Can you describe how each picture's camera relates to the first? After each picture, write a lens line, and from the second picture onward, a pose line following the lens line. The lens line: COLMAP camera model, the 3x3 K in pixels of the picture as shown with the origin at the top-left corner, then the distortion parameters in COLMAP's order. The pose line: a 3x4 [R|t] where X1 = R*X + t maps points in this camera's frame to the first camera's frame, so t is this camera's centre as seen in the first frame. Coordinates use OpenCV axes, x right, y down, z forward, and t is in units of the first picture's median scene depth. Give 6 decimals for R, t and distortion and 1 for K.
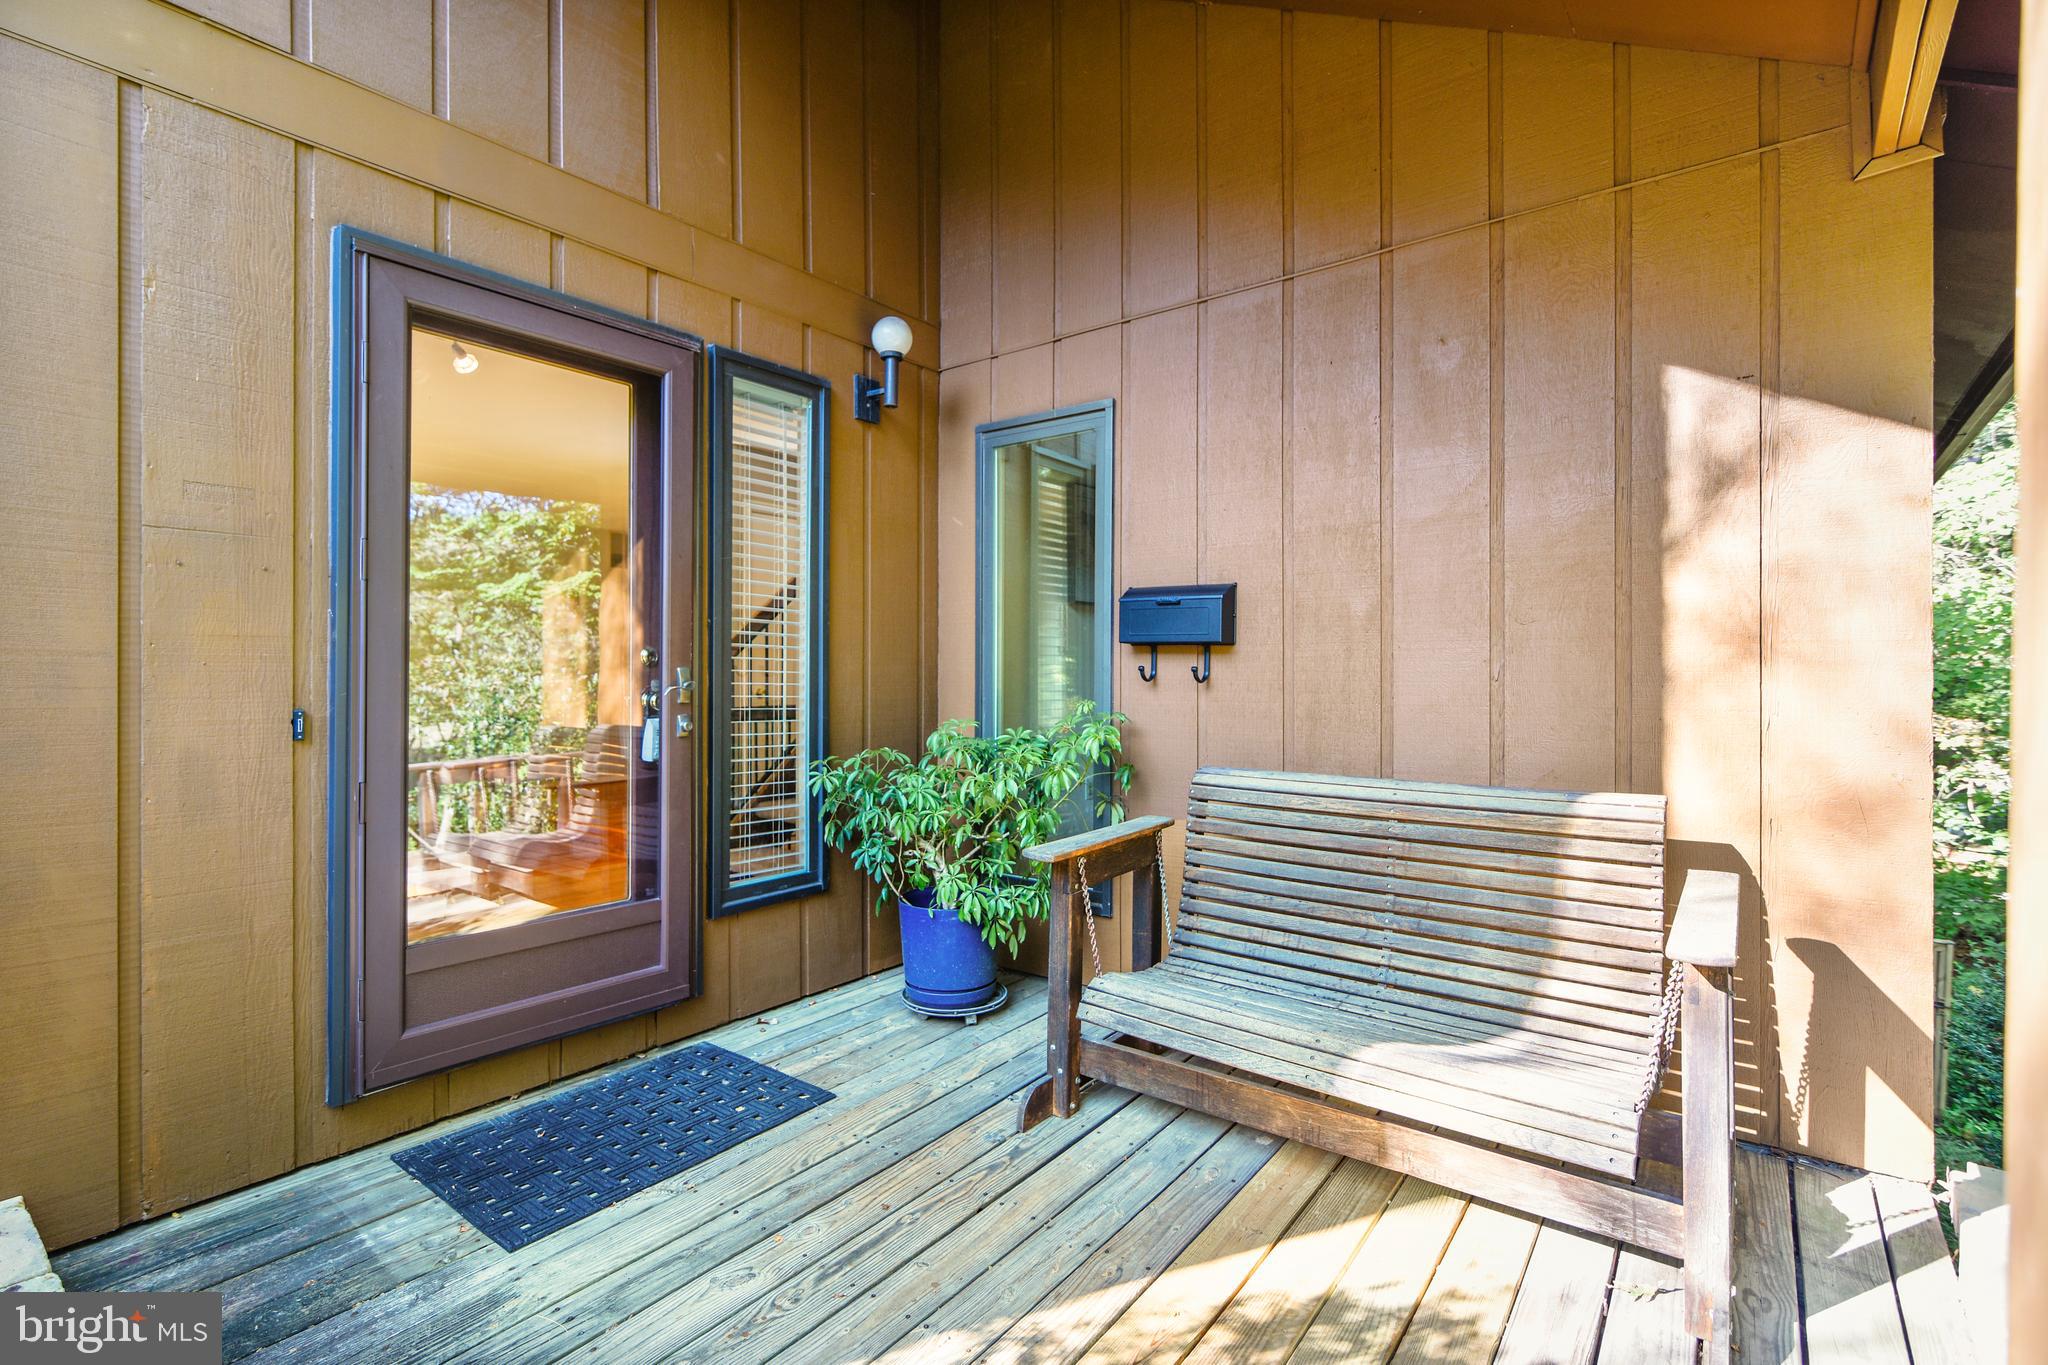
lens RADIAL K [[948.2, 0, 1007.9], [0, 948.2, 667.9], [0, 0, 1]] dist [-0.005030, 0.001212]
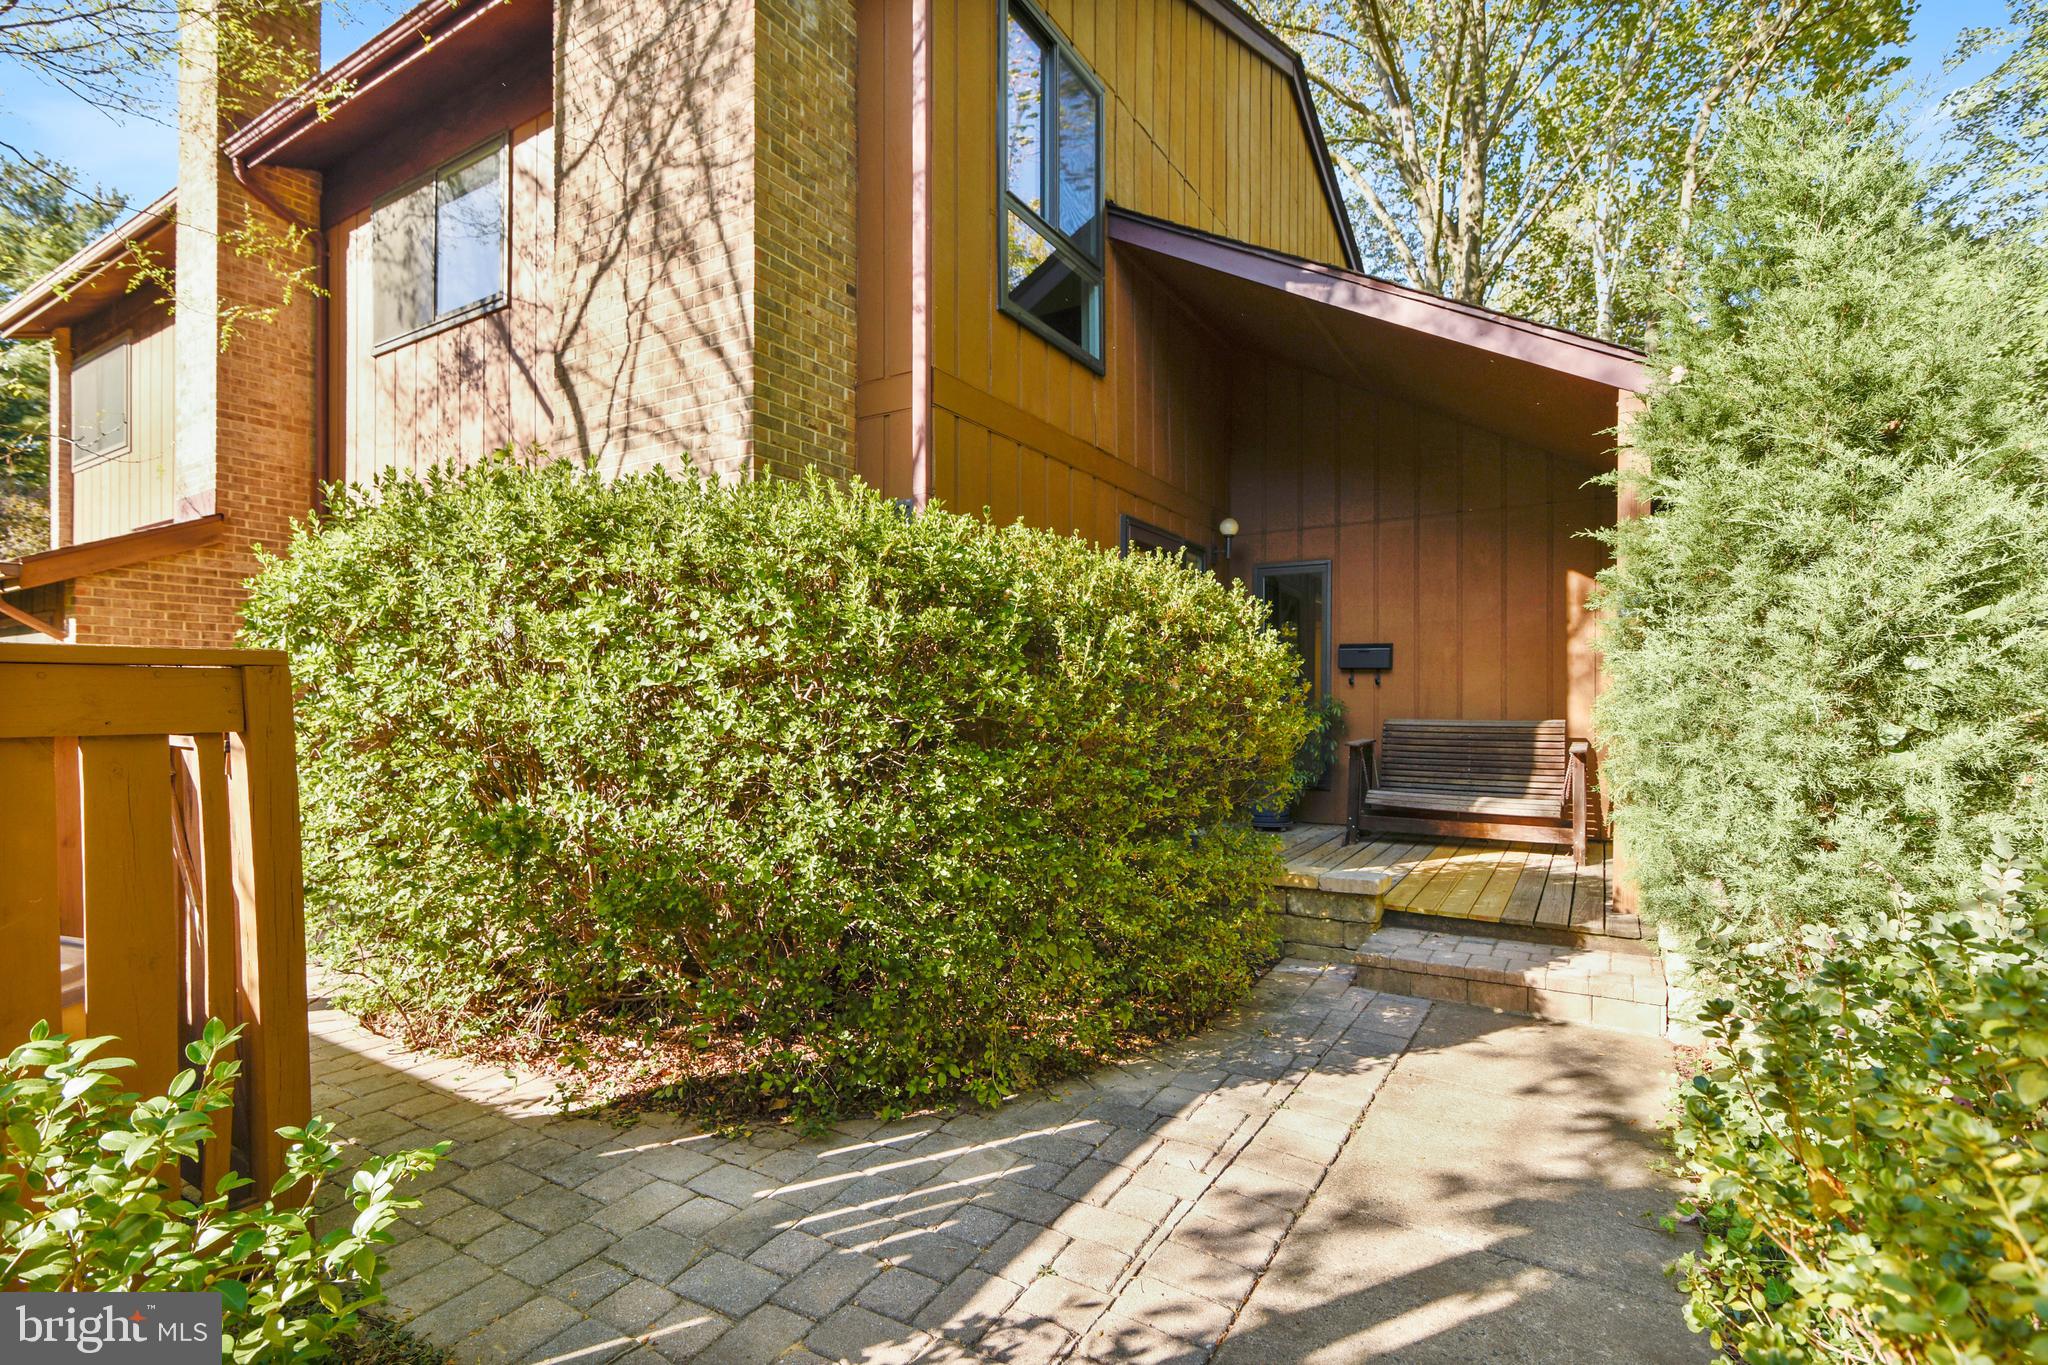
lens RADIAL K [[948.2, 0, 1011.8], [0, 948.2, 700.7], [0, 0, 1]] dist [-0.005030, 0.001212]
pose [[0.994307, 0.005087, 0.106434, -1.055022], [-0.004994, 0.999987, -0.001139, 0.067728], [-0.106439, 0.000601, 0.994319, -1.382656]]
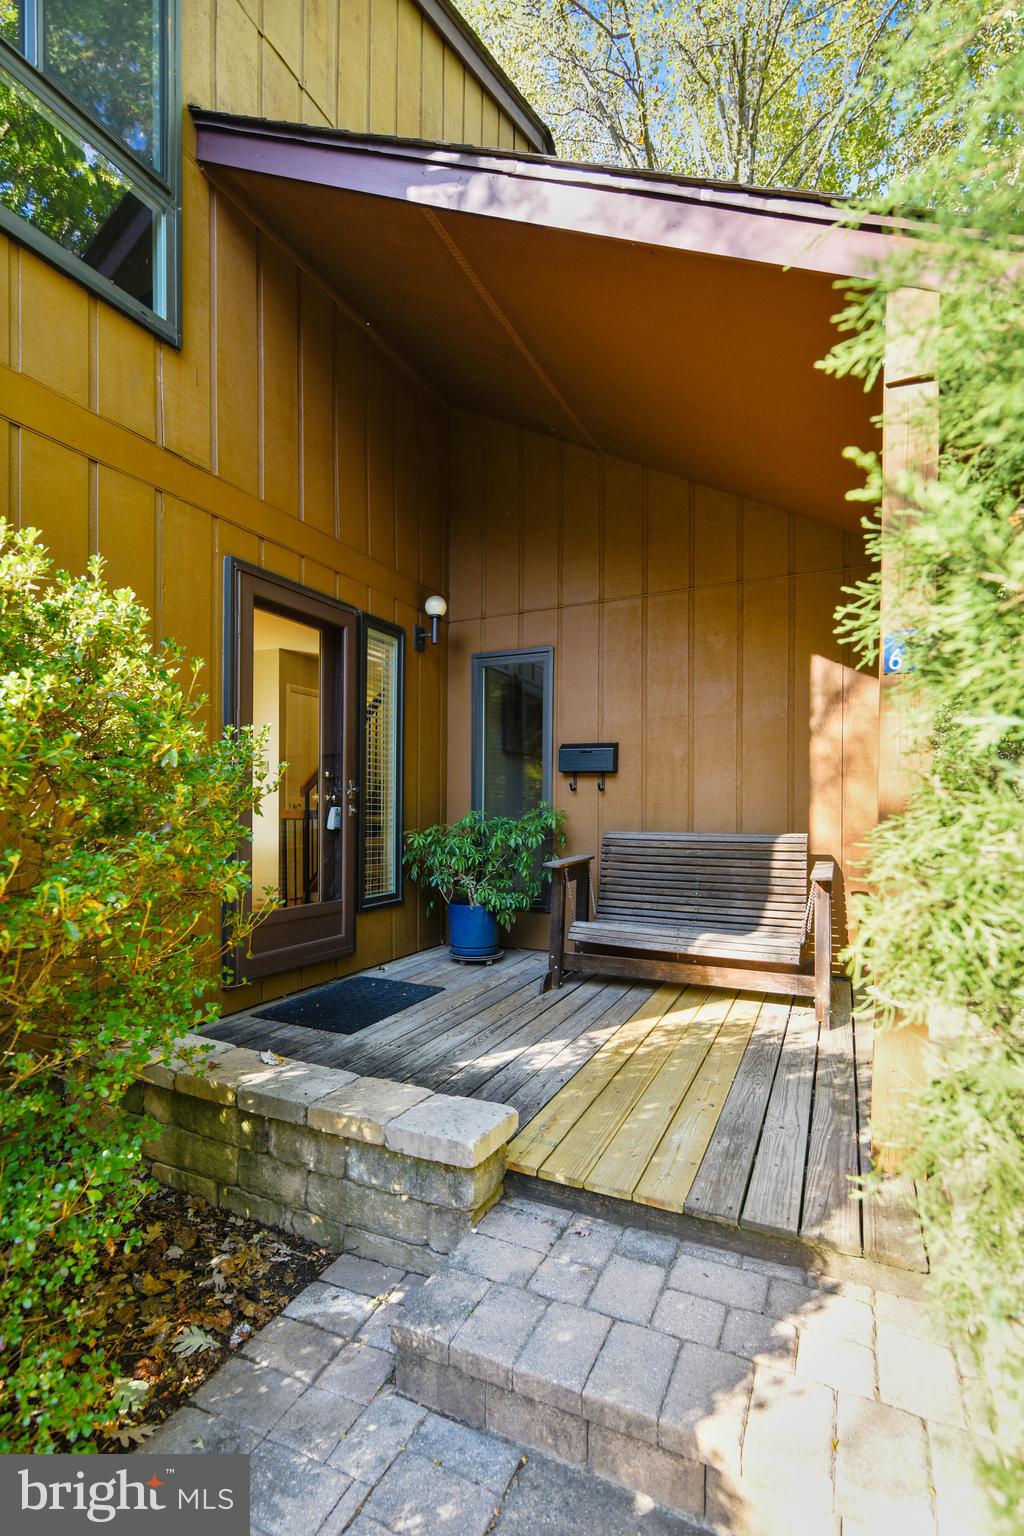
lens RADIAL K [[711.2, 0, 494.0], [0, 711.2, 810.0], [0, 0, 1]] dist [-0.005030, 0.001212]
pose [[0.978449, 0.002097, 0.206479, -0.369885], [-0.003566, 0.999971, 0.006740, 0.050848], [-0.206459, -0.007331, 0.978428, -0.486944]]
